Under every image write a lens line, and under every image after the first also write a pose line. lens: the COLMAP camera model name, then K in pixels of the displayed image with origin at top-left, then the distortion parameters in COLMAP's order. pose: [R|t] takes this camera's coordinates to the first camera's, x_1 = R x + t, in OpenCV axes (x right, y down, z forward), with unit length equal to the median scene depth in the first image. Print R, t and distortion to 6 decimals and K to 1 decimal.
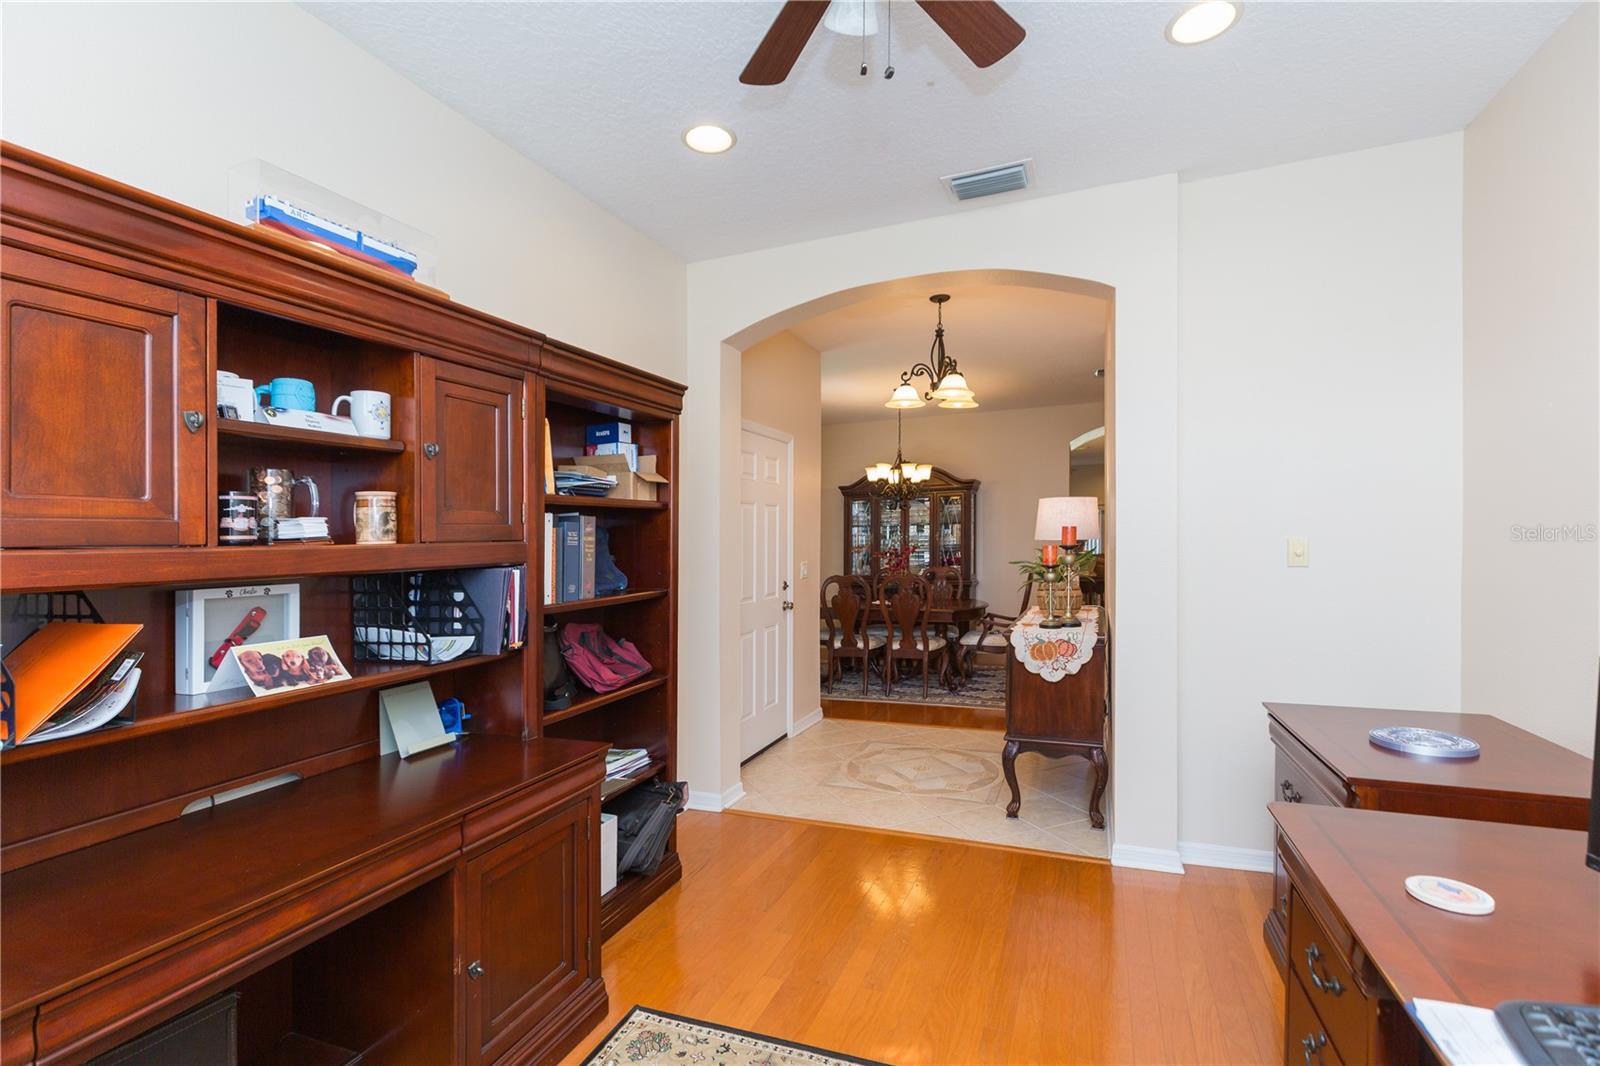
lens RADIAL K [[734.1, 0, 777.1], [0, 734.1, 602.0], [0, 0, 1]] dist [0.003767, -0.002425]
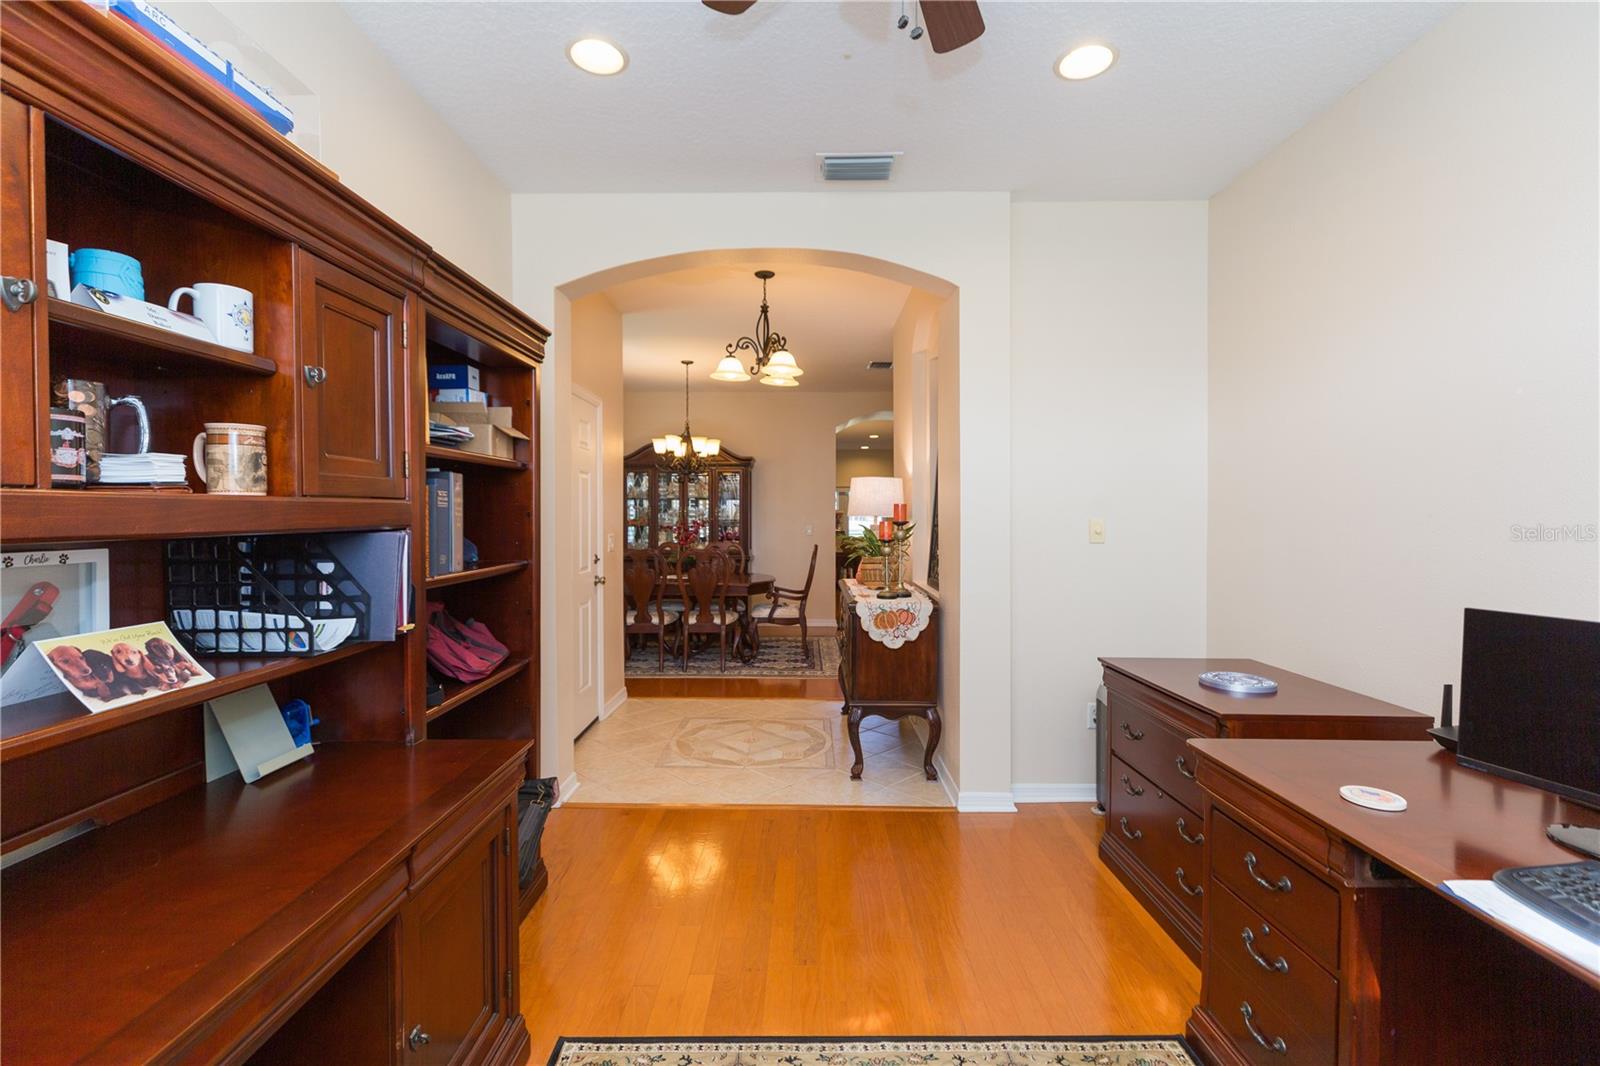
lens RADIAL K [[734.1, 0, 775.5], [0, 734.1, 584.6], [0, 0, 1]] dist [0.003767, -0.002425]
pose [[0.931675, -0.008952, 0.363183, -0.191932], [0.005539, 0.999930, 0.010436, 0.003450], [-0.363251, -0.007711, 0.931659, 0.072346]]
